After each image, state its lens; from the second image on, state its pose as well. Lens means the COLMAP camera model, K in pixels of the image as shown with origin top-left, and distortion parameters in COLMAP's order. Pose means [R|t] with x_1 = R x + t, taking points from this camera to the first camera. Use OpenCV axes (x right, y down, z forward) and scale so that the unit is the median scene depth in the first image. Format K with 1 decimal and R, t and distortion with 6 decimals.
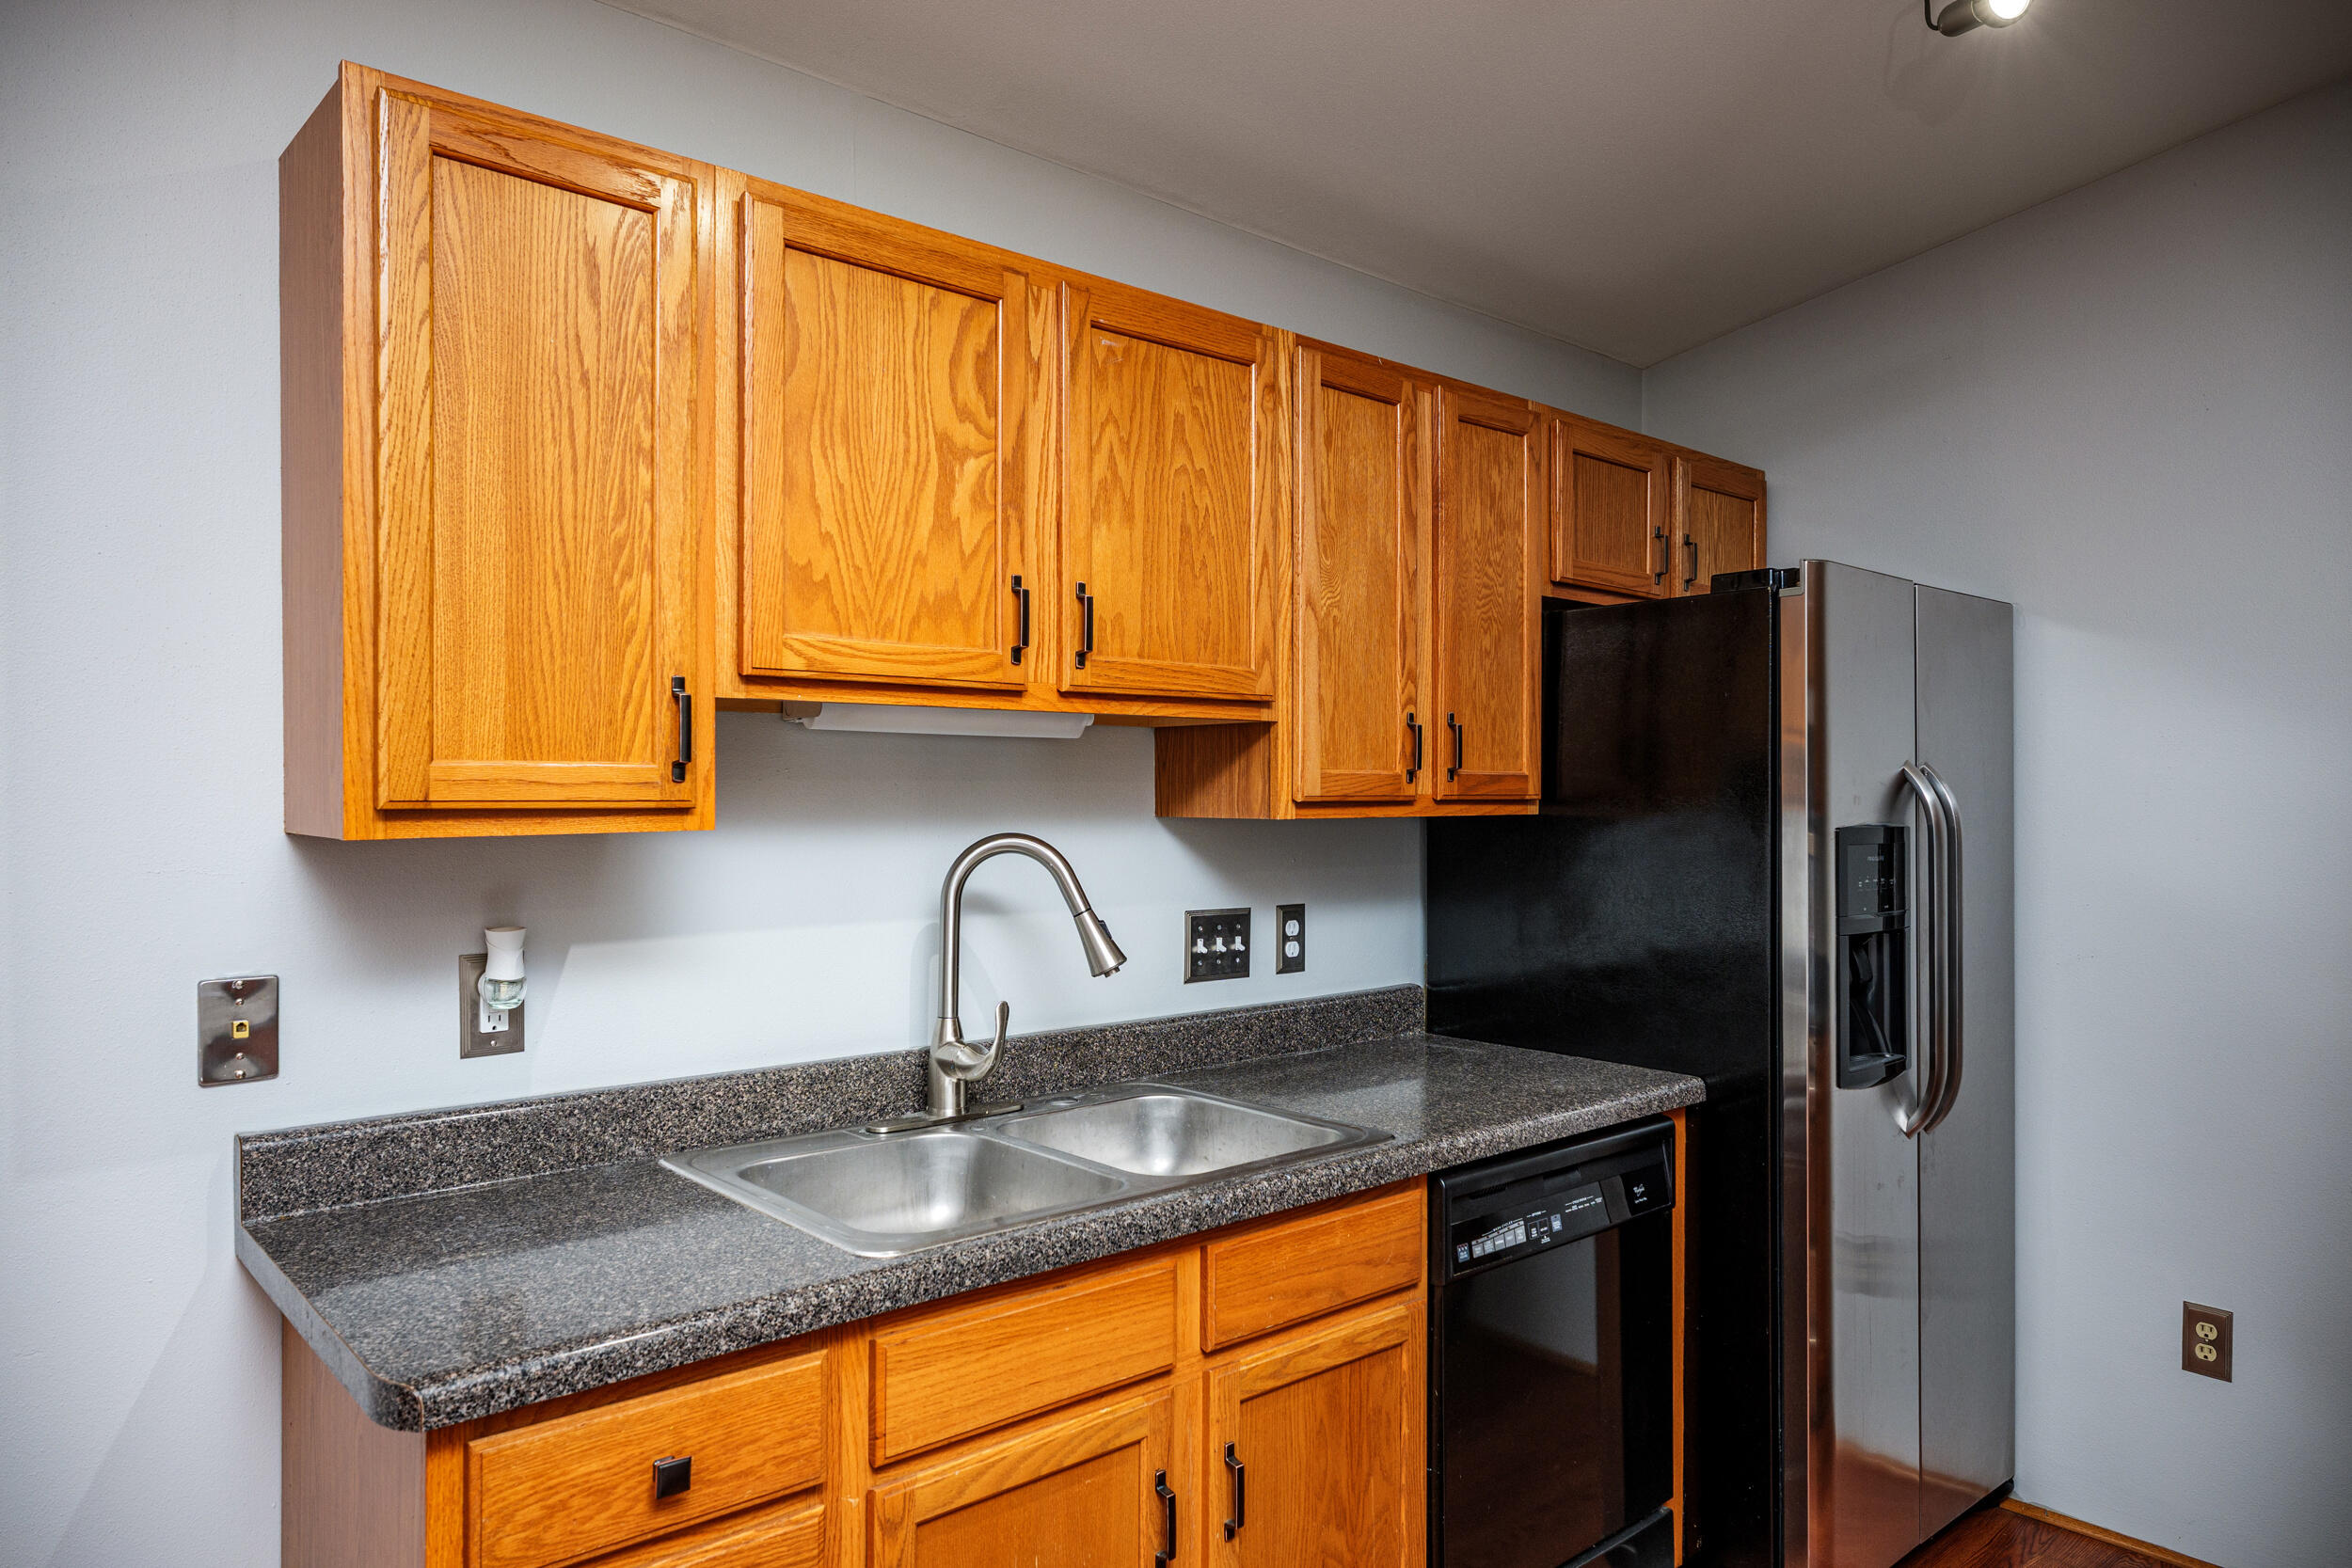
lens RADIAL K [[1515.3, 0, 1176.0], [0, 1515.3, 784.0], [0, 0, 1]] dist [0.007780, 0.001735]
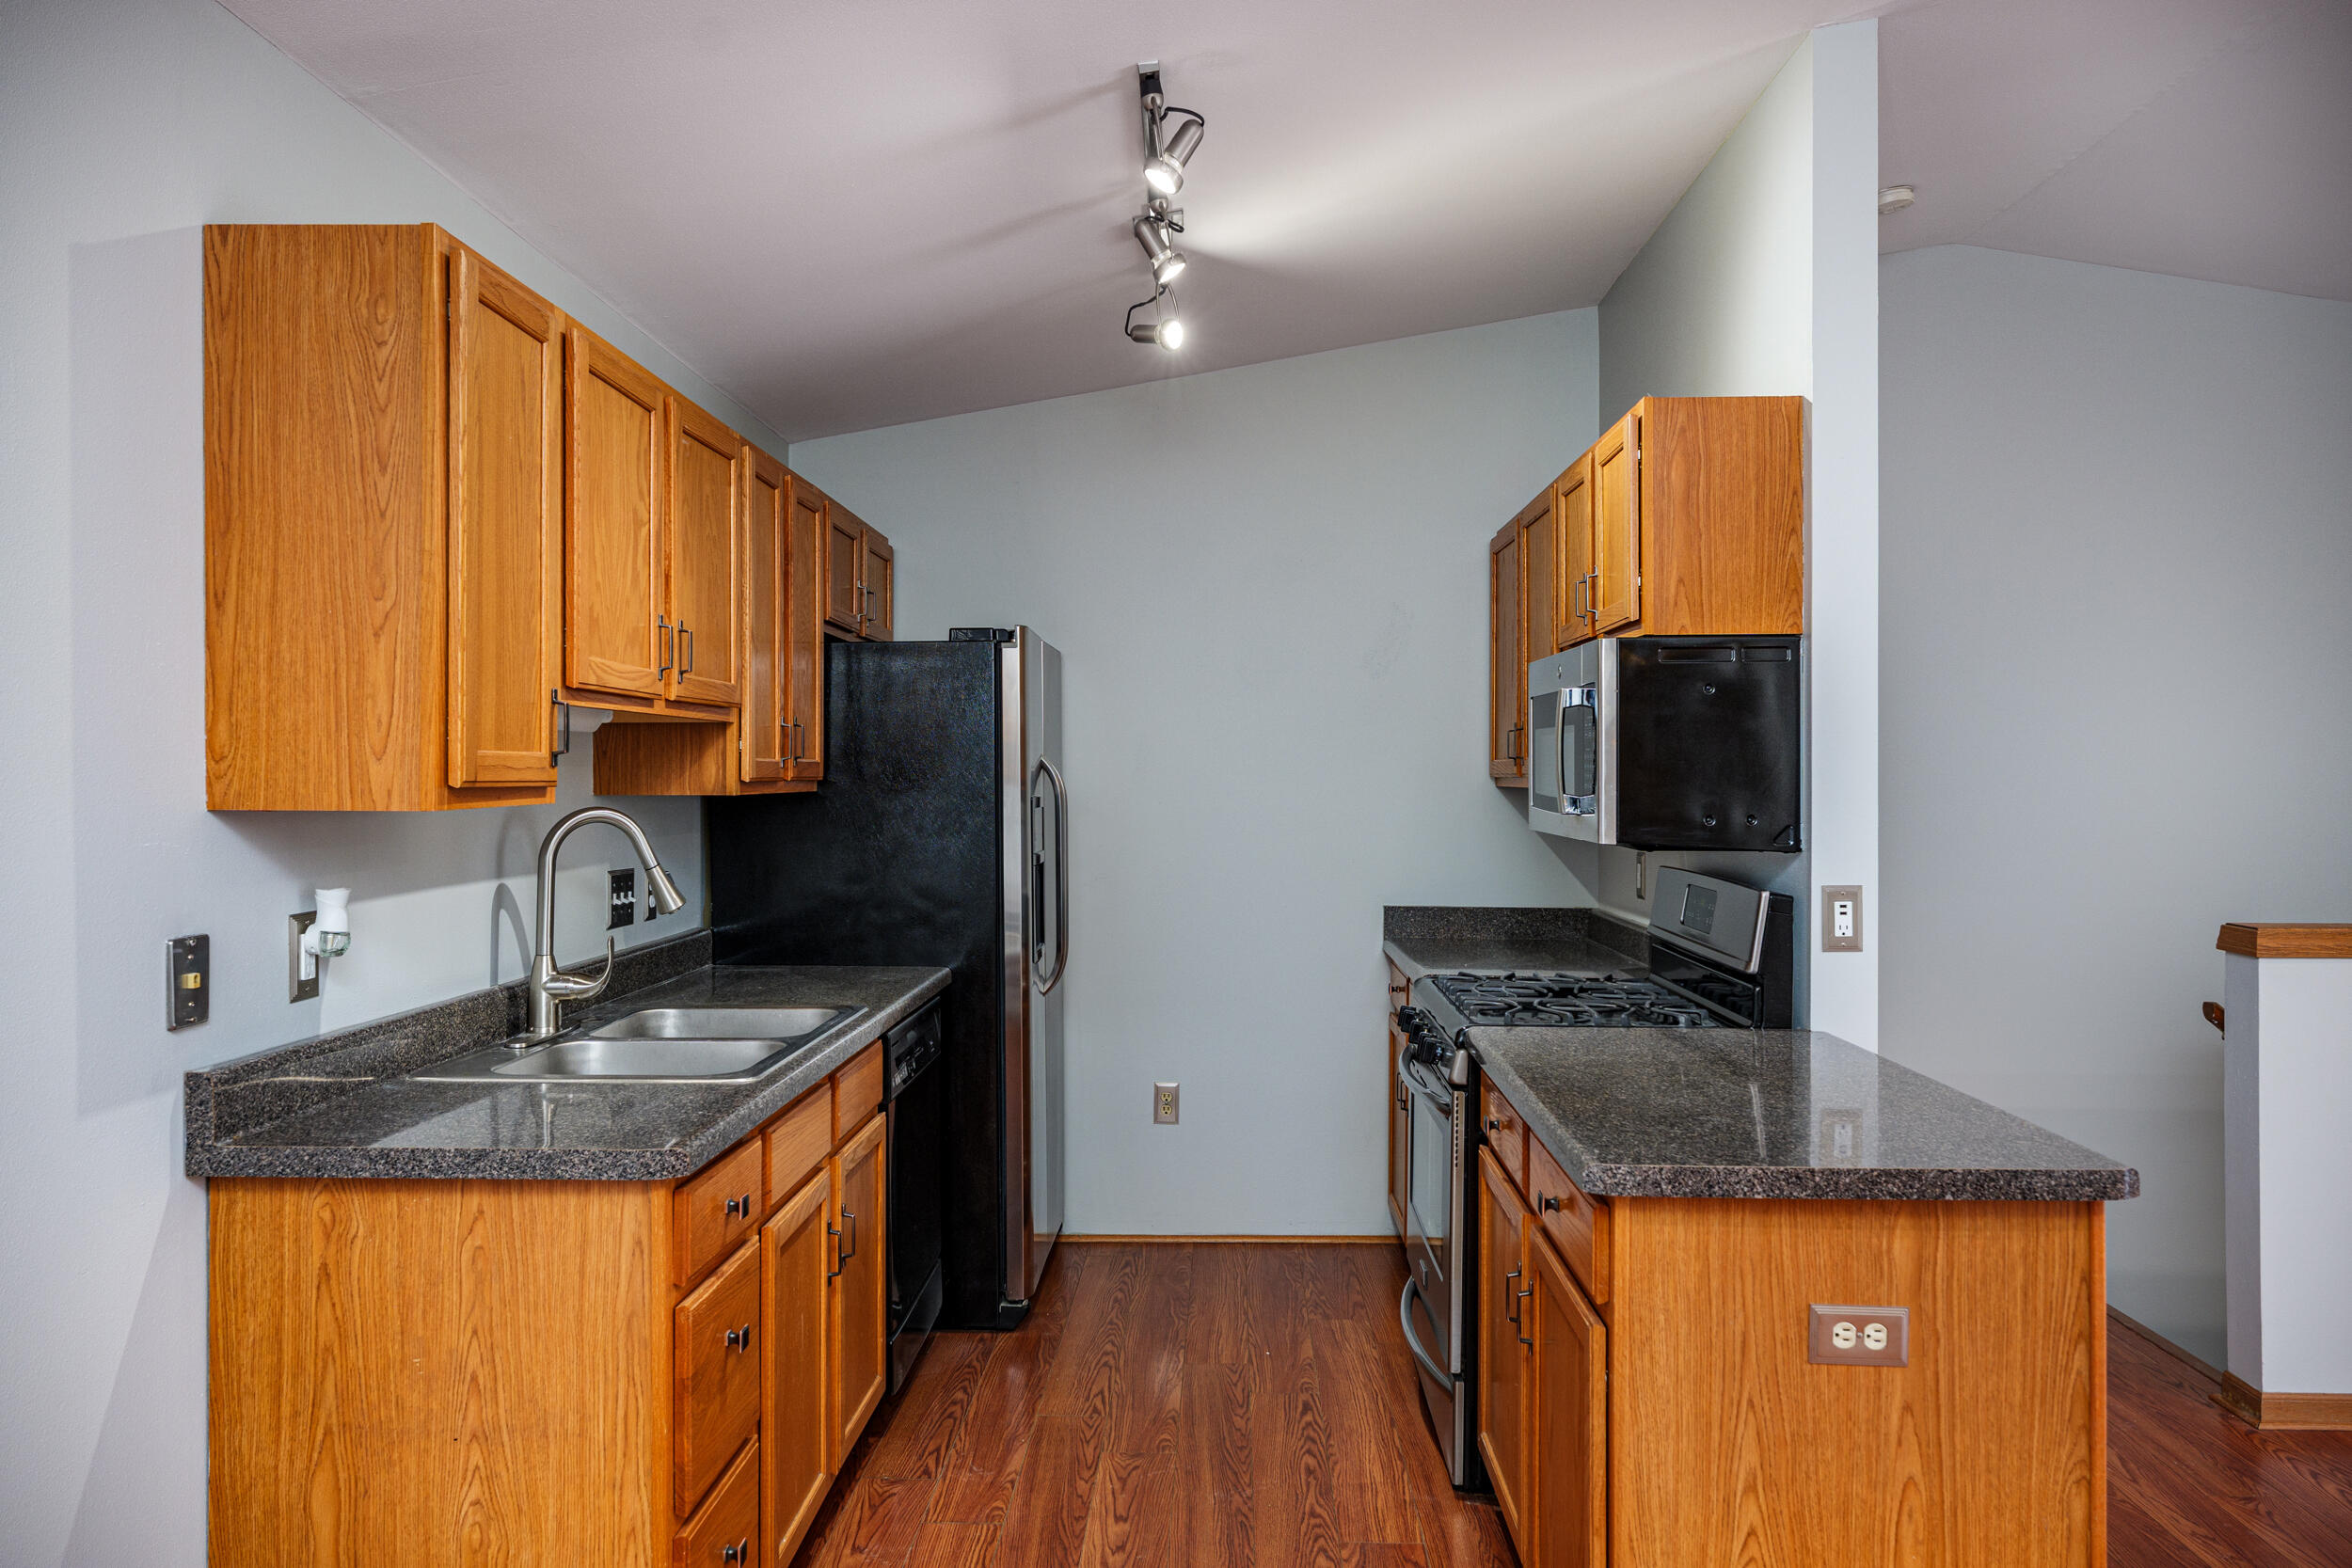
lens RADIAL K [[1709.4, 0, 1176.0], [0, 1709.4, 784.0], [0, 0, 1]] dist [-0.001443, -0.000599]
pose [[0.684933, -0.004202, 0.728594, -0.783270], [-0.002718, 0.999962, 0.008321, -0.000513], [-0.728601, -0.007679, 0.684895, -0.329533]]
